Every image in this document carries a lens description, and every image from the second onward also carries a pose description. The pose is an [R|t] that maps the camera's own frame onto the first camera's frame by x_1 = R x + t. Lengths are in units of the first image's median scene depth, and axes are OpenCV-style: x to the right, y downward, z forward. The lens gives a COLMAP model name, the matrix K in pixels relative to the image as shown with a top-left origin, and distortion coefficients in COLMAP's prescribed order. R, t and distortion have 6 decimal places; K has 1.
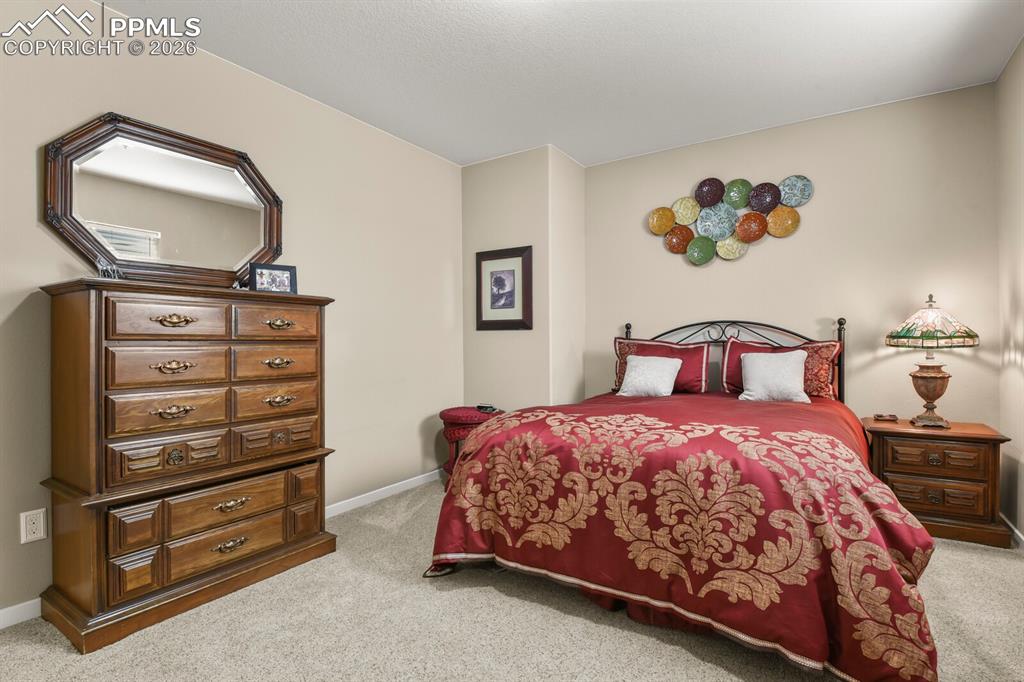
lens RADIAL K [[497.7, 0, 518.5], [0, 497.7, 341.9], [0, 0, 1]] dist [-0.014041, -0.005770]
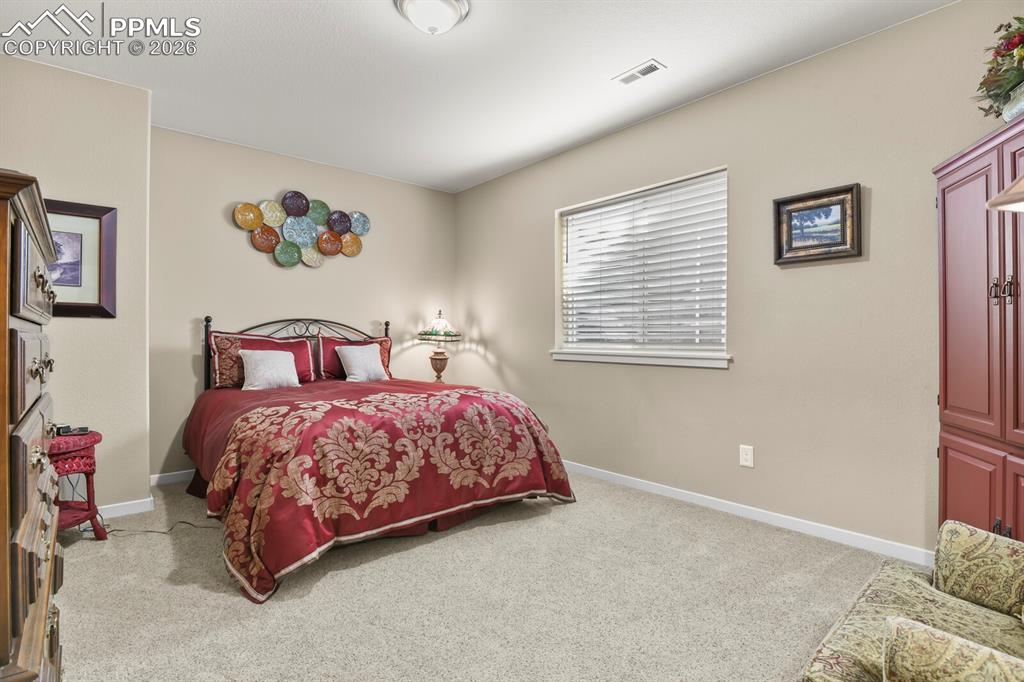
lens RADIAL K [[497.7, 0, 521.0], [0, 497.7, 341.1], [0, 0, 1]] dist [-0.014041, -0.005770]
pose [[0.263372, 0.003004, 0.964690, -0.948107], [-0.003809, 0.999991, -0.002074, 0.016804], [-0.964687, -0.003128, 0.263381, 0.354456]]
